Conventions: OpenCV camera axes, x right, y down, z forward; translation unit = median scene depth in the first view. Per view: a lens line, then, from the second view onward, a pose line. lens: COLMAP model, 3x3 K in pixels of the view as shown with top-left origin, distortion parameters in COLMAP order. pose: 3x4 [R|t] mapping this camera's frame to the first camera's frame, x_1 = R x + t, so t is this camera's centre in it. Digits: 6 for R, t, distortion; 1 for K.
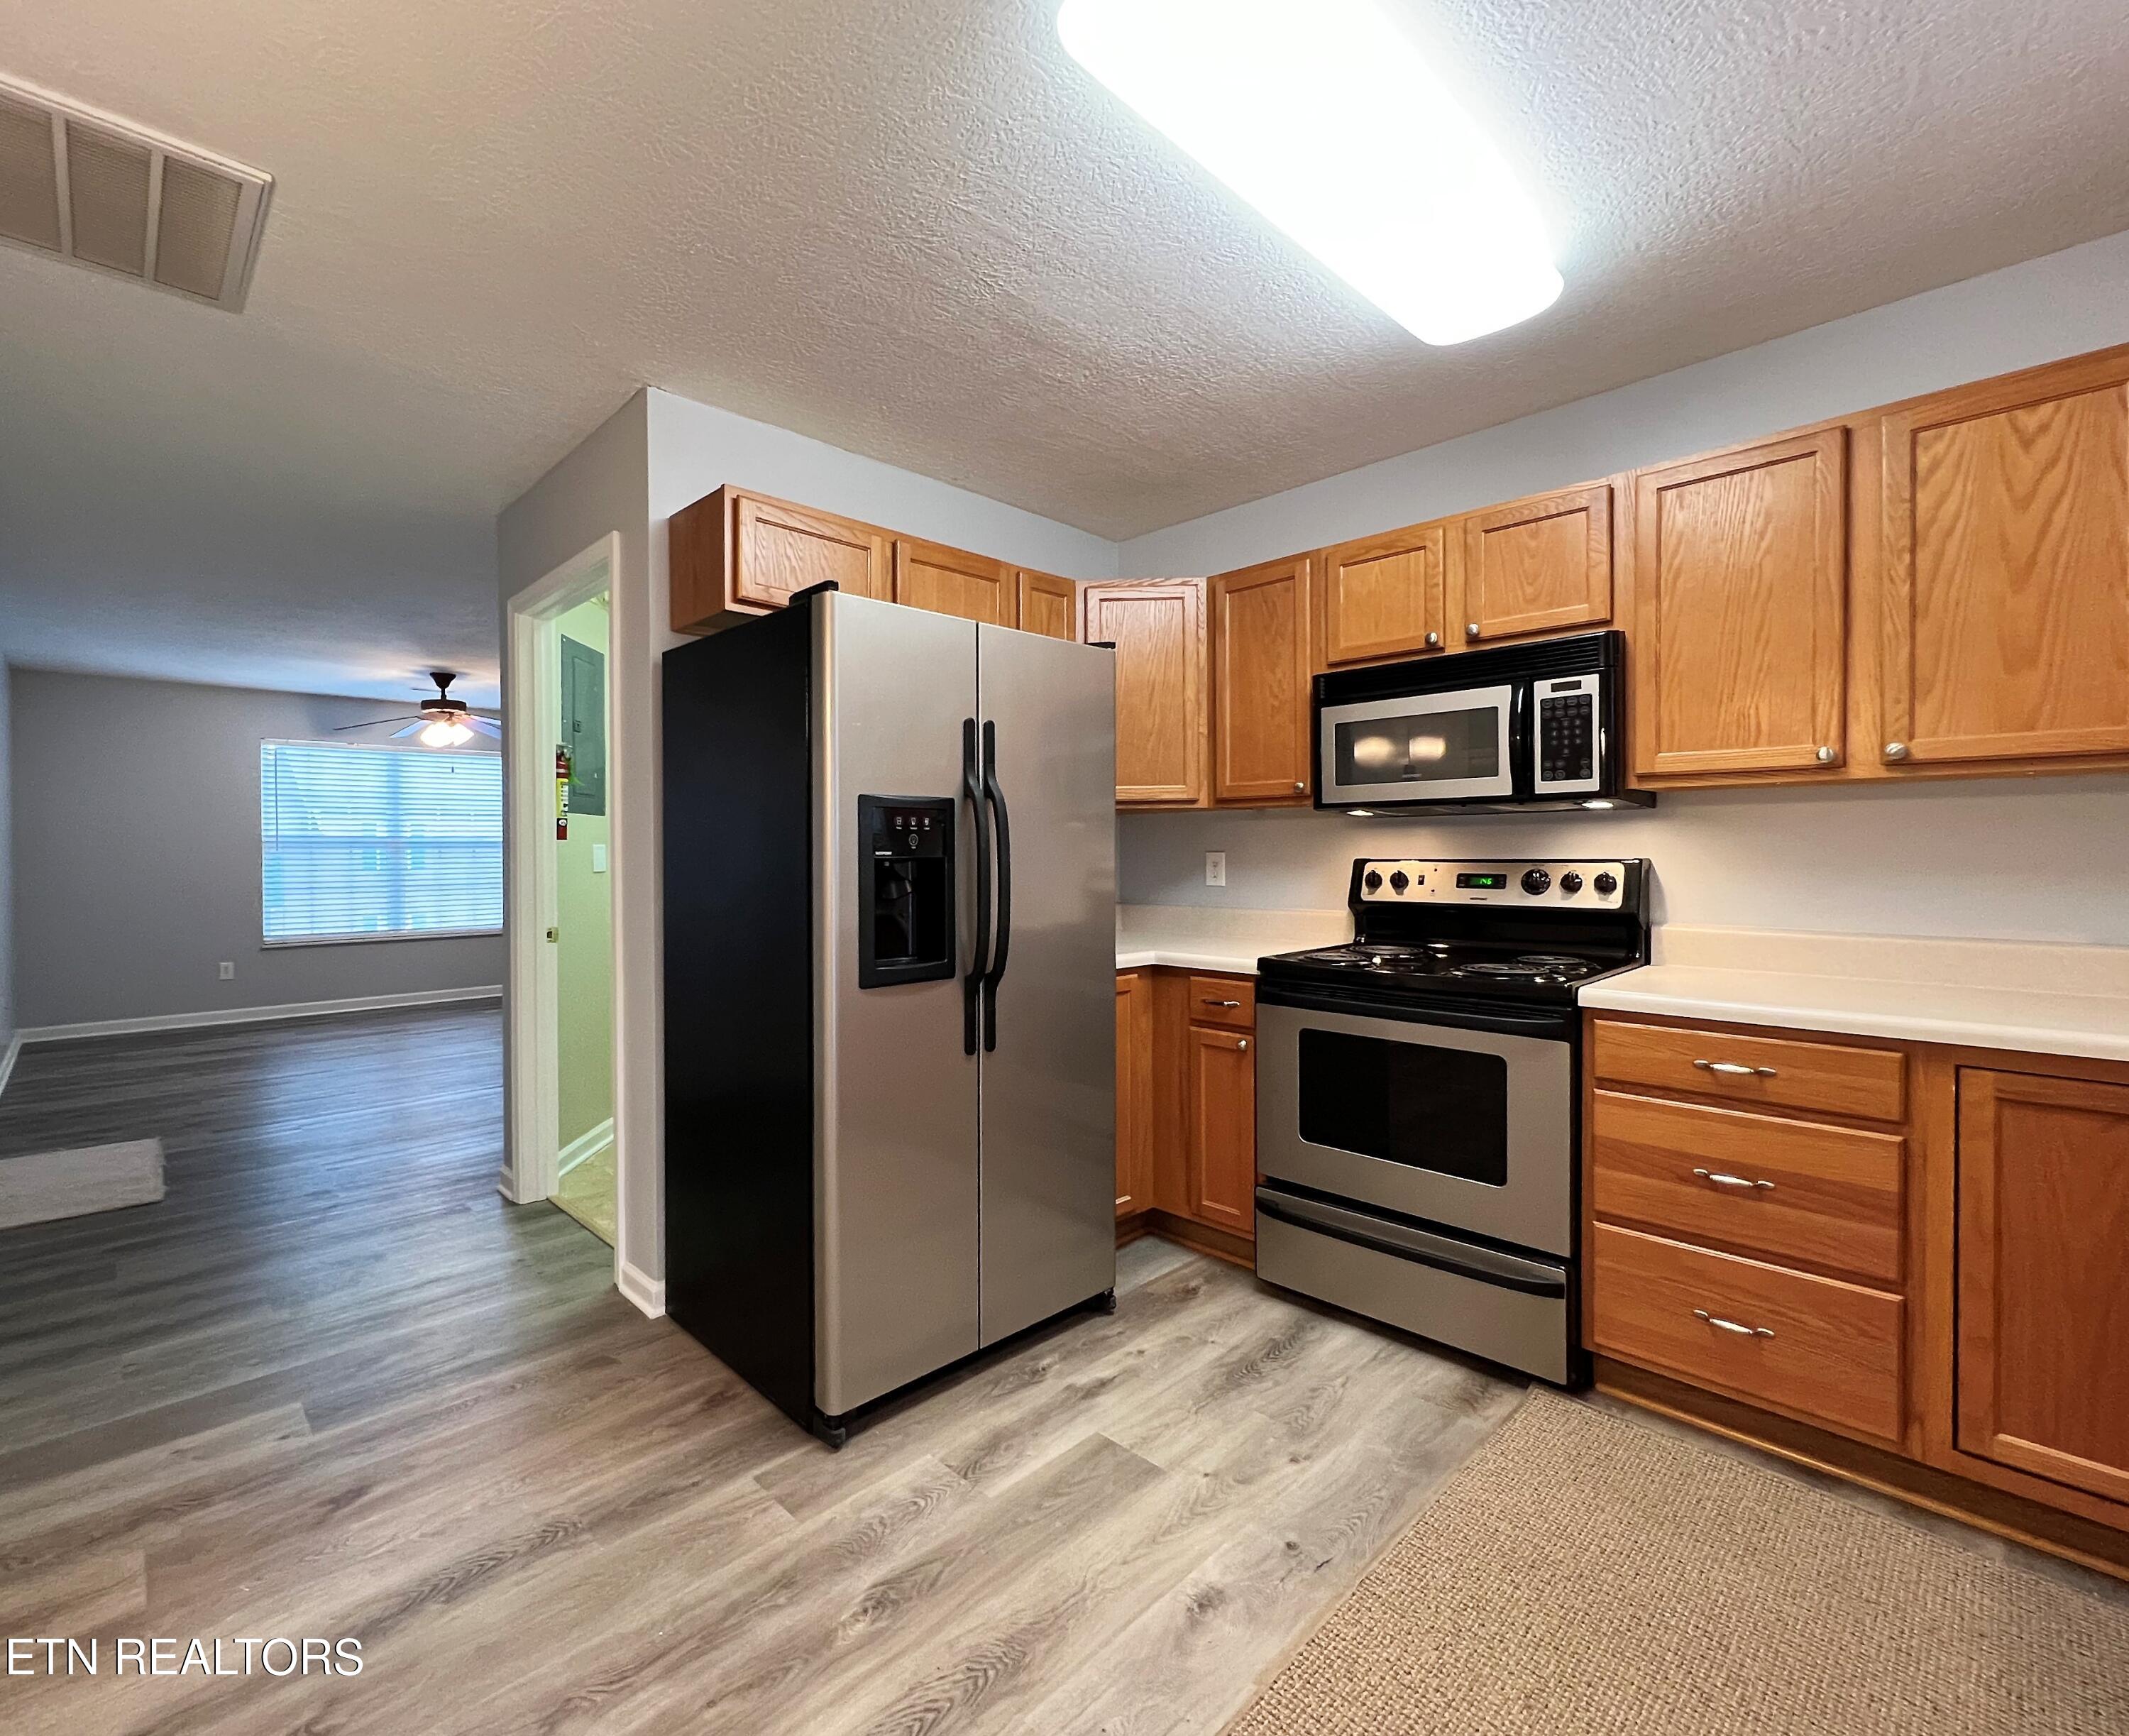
lens RADIAL K [[958.4, 0, 951.5], [0, 958.4, 854.8], [0, 0, 1]] dist [-0.000133, -0.000069]
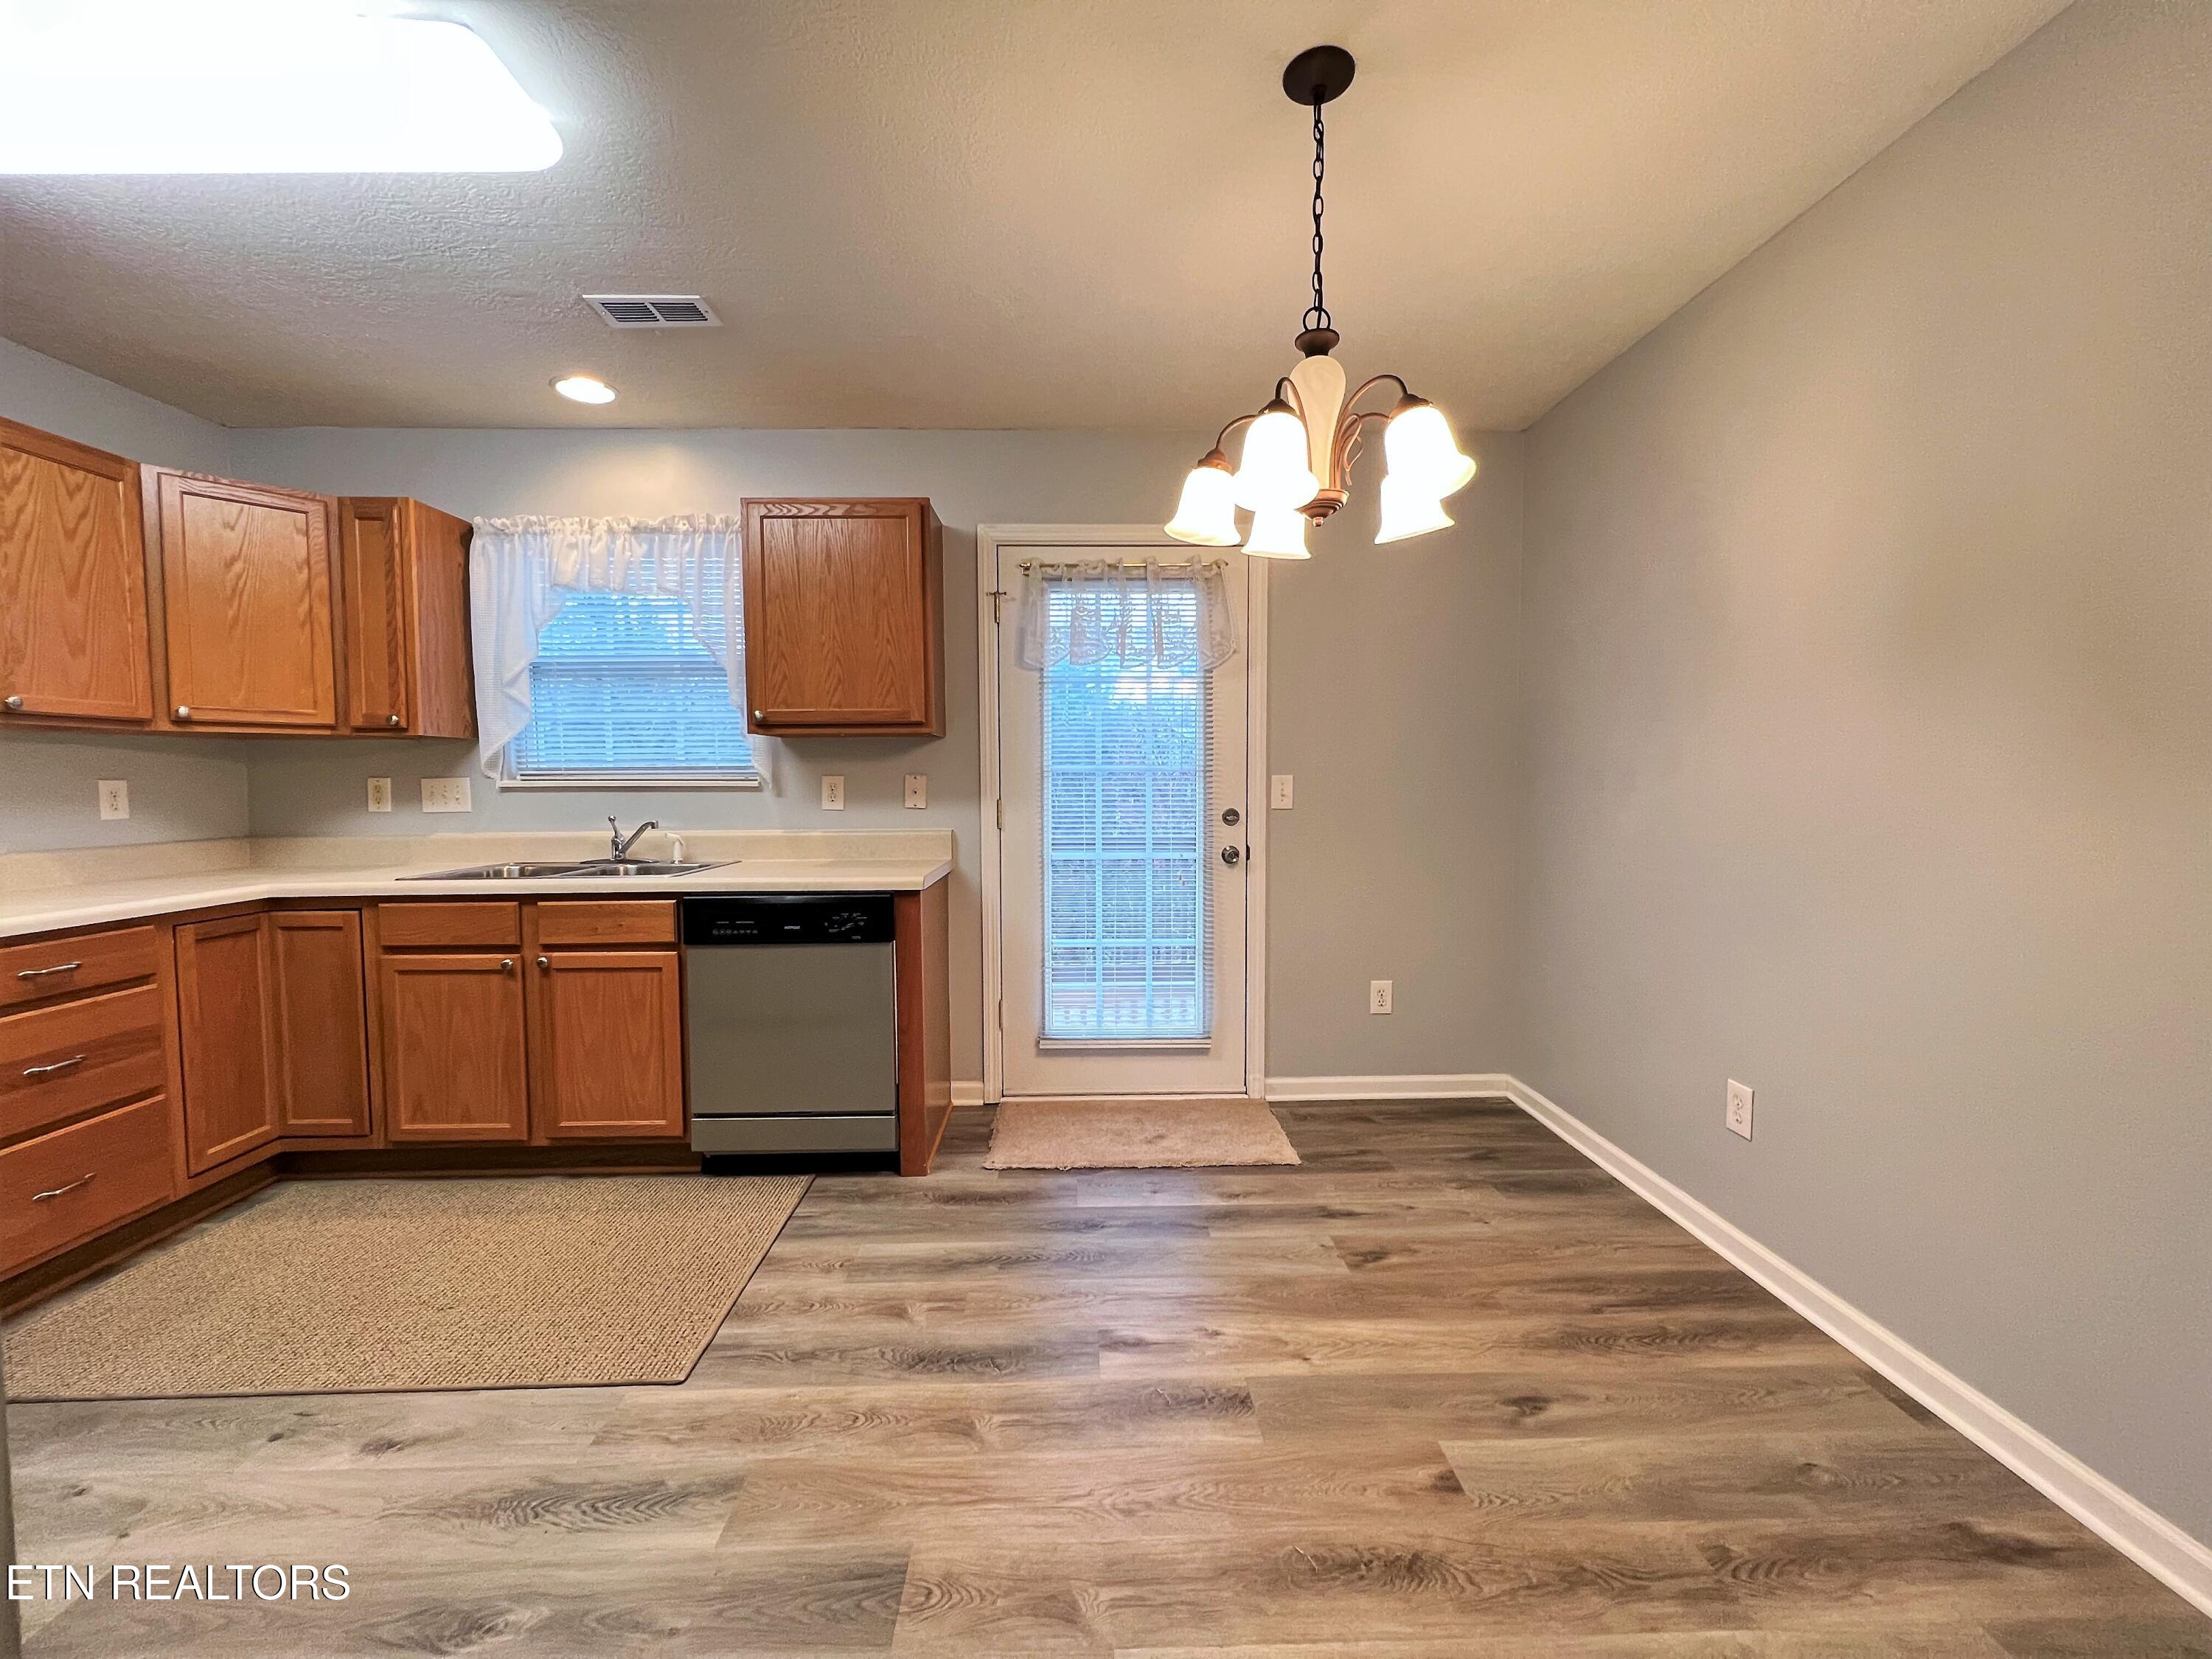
lens RADIAL K [[884.2, 0, 1097.8], [0, 884.2, 822.6], [0, 0, 1]] dist [-0.001957, 0.000494]
pose [[-0.766021, -0.023226, 0.642395, -0.765622], [0.011644, 0.998682, 0.049993, 0.005156], [-0.642710, 0.045776, -0.764741, 0.912766]]
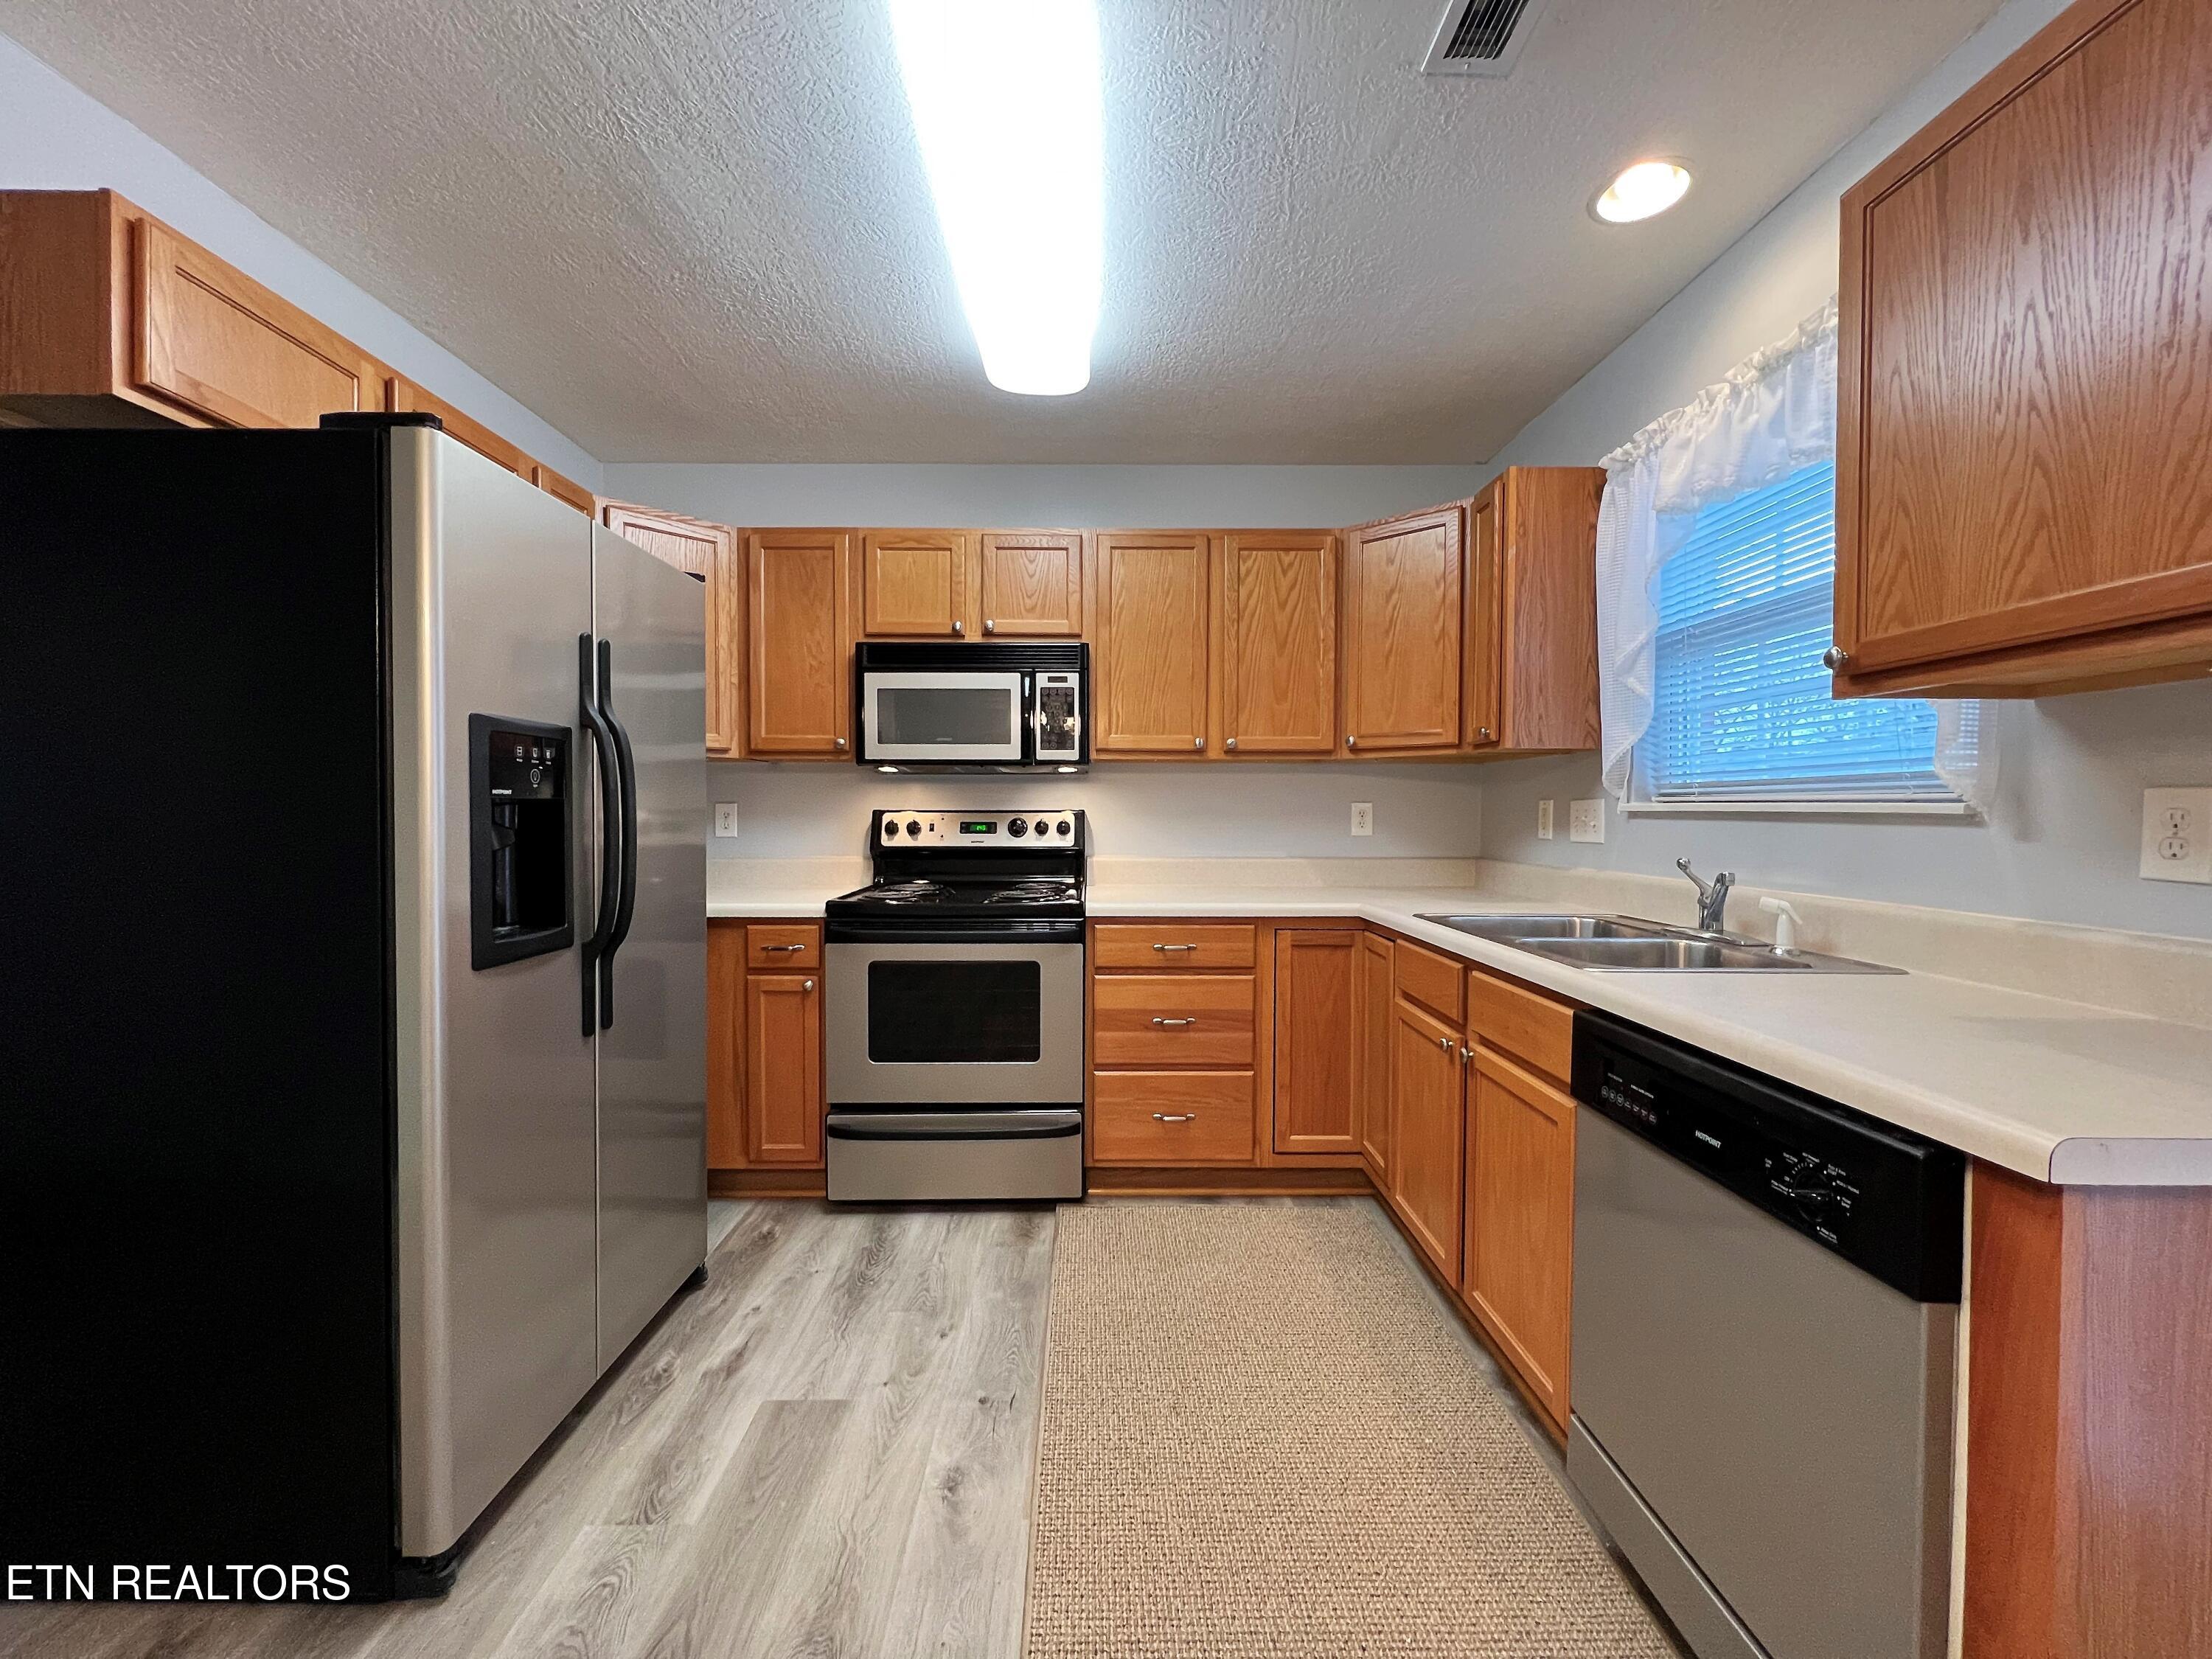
lens RADIAL K [[884.2, 0, 1099.0], [0, 884.2, 825.5], [0, 0, 1]] dist [-0.001957, 0.000494]
pose [[0.657004, -0.006666, 0.753857, -0.281058], [-0.002592, 0.999935, 0.011101, 0.015298], [-0.753882, -0.009248, 0.656944, 0.165785]]
